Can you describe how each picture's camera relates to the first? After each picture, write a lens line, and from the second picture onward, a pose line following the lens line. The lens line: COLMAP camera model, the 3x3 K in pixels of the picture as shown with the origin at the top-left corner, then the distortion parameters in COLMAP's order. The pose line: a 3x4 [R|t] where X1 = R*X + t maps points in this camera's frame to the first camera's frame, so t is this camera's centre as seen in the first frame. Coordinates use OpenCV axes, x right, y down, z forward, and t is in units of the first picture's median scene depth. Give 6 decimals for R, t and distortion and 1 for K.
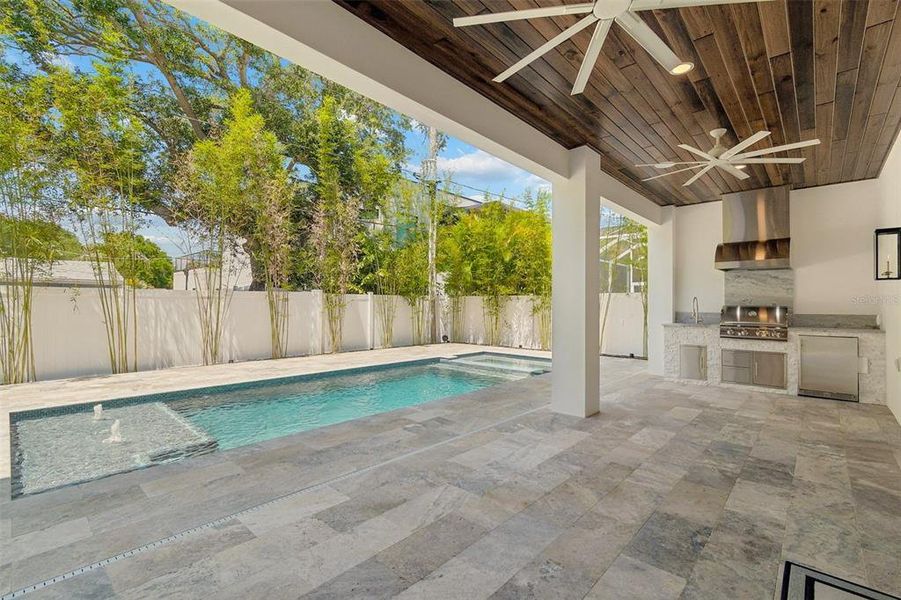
lens RADIAL K [[405.2, 0, 451.0], [0, 405.2, 296.9], [0, 0, 1]] dist [0.001135, -0.000115]
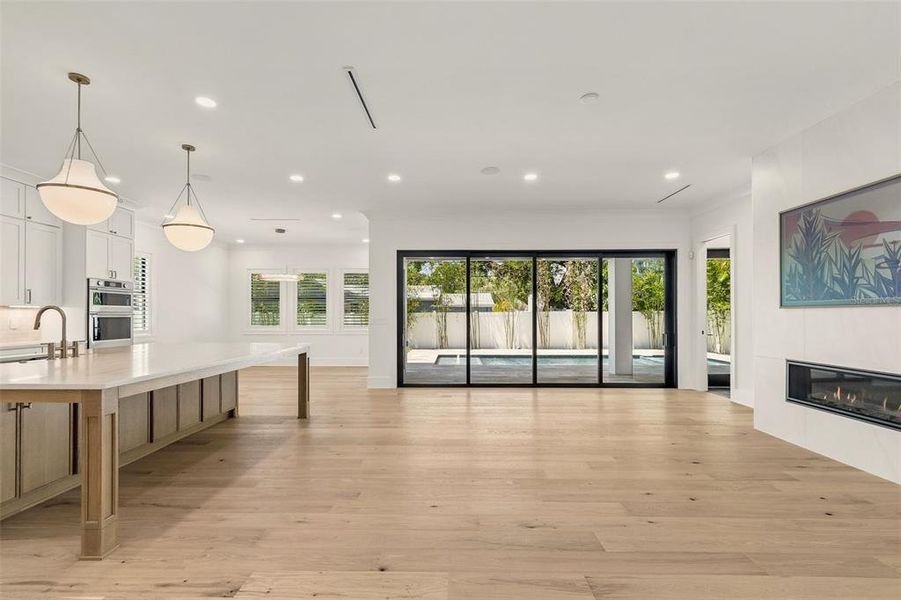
lens RADIAL K [[403.3, 0, 449.9], [0, 403.3, 306.0], [0, 0, 1]] dist [0.000063, -0.000486]
pose [[0.660842, -0.025835, -0.750080, 1.220428], [0.020819, 0.999654, -0.016089, -0.032240], [0.750236, -0.004984, 0.661151, -0.905964]]
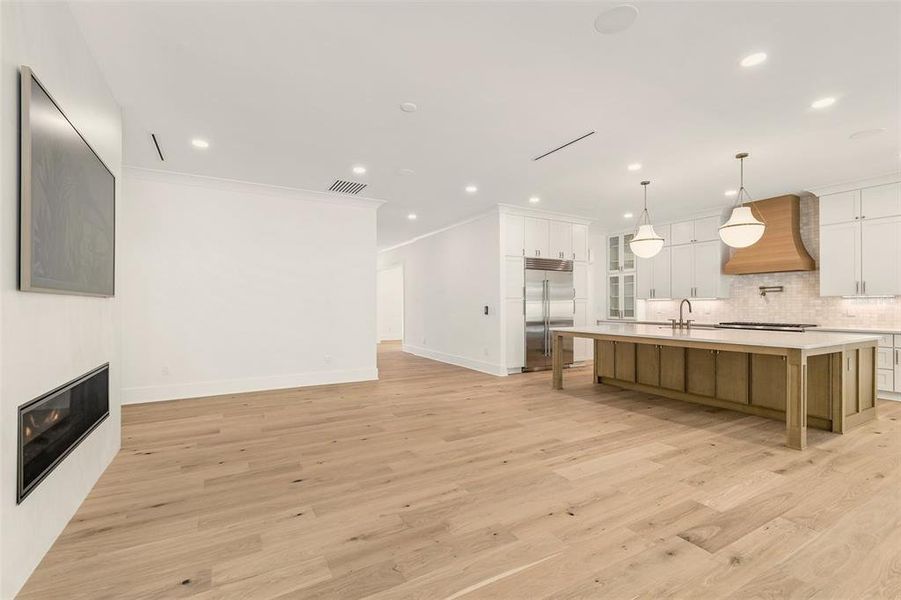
lens RADIAL K [[398.9, 0, 450.5], [0, 398.9, 300.0], [0, 0, 1]] dist [0.000958, -0.000068]
pose [[-0.951527, -0.001650, 0.307560, 0.604455], [-0.011168, 0.999512, -0.029190, -0.013448], [-0.307361, -0.031209, -0.951081, 0.319982]]
